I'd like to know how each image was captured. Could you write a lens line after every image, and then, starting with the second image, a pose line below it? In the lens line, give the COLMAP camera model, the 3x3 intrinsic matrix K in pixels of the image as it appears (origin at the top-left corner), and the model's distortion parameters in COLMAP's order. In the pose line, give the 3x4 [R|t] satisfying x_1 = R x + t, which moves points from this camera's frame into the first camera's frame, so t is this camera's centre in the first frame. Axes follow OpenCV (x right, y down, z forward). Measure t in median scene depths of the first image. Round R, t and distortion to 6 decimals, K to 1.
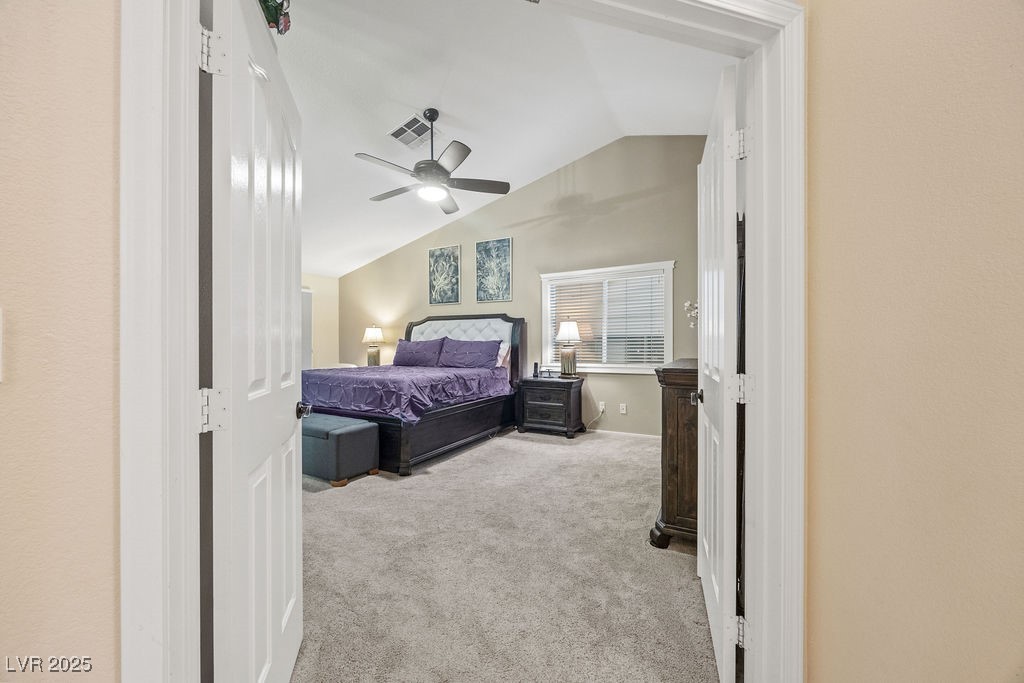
lens RADIAL K [[396.0, 0, 494.4], [0, 396.0, 343.0], [0, 0, 1]] dist [0.000671, 0.000745]
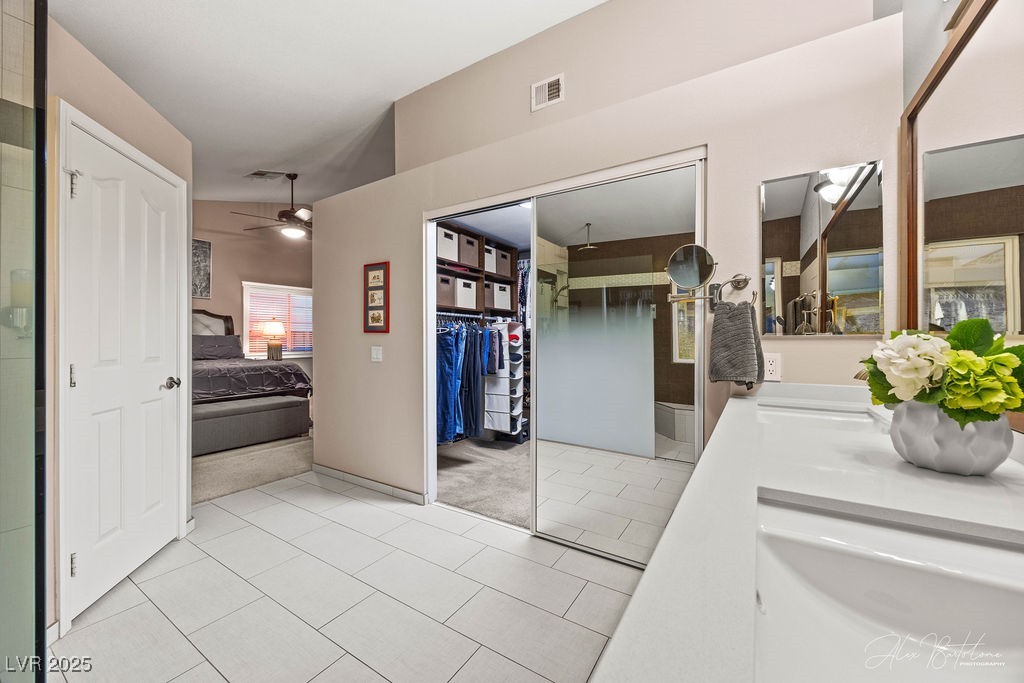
lens RADIAL K [[396.0, 0, 509.3], [0, 396.0, 339.0], [0, 0, 1]] dist [0.000671, 0.000745]
pose [[0.050044, 0.003215, 0.998742, -1.135858], [-0.007435, 0.999968, -0.002846, 0.002646], [-0.998719, -0.007283, 0.050066, 0.123404]]
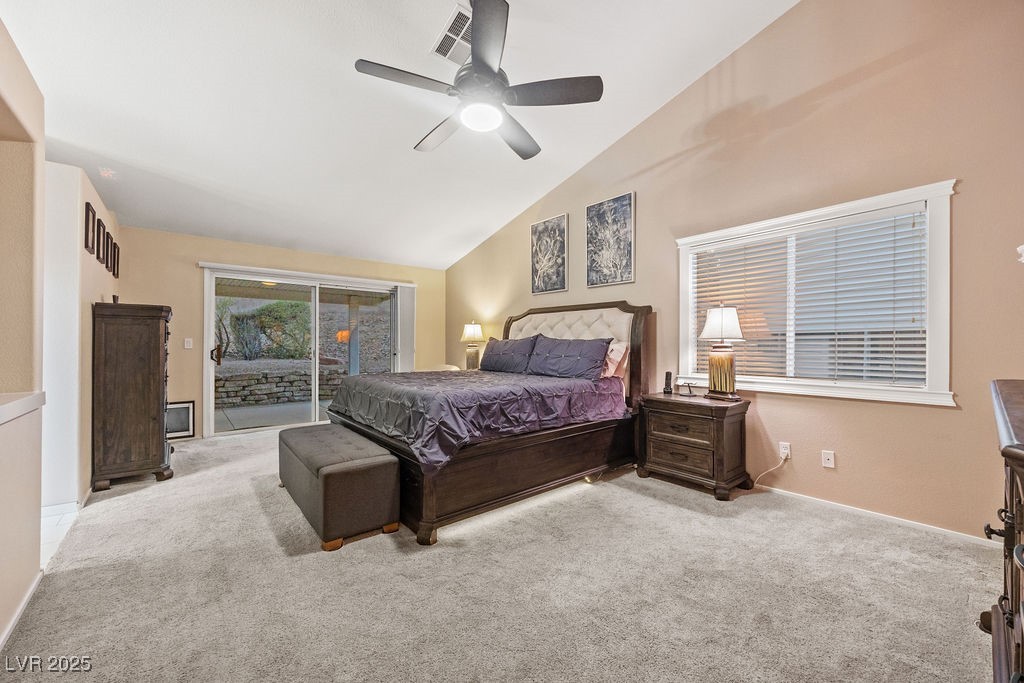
lens RADIAL K [[396.0, 0, 508.4], [0, 396.0, 342.5], [0, 0, 1]] dist [0.000671, 0.000745]
pose [[0.936512, 0.002984, -0.350622, 0.090732], [-0.002592, 0.999995, 0.001589, -0.000554], [0.350625, -0.000580, 0.936516, 0.296057]]
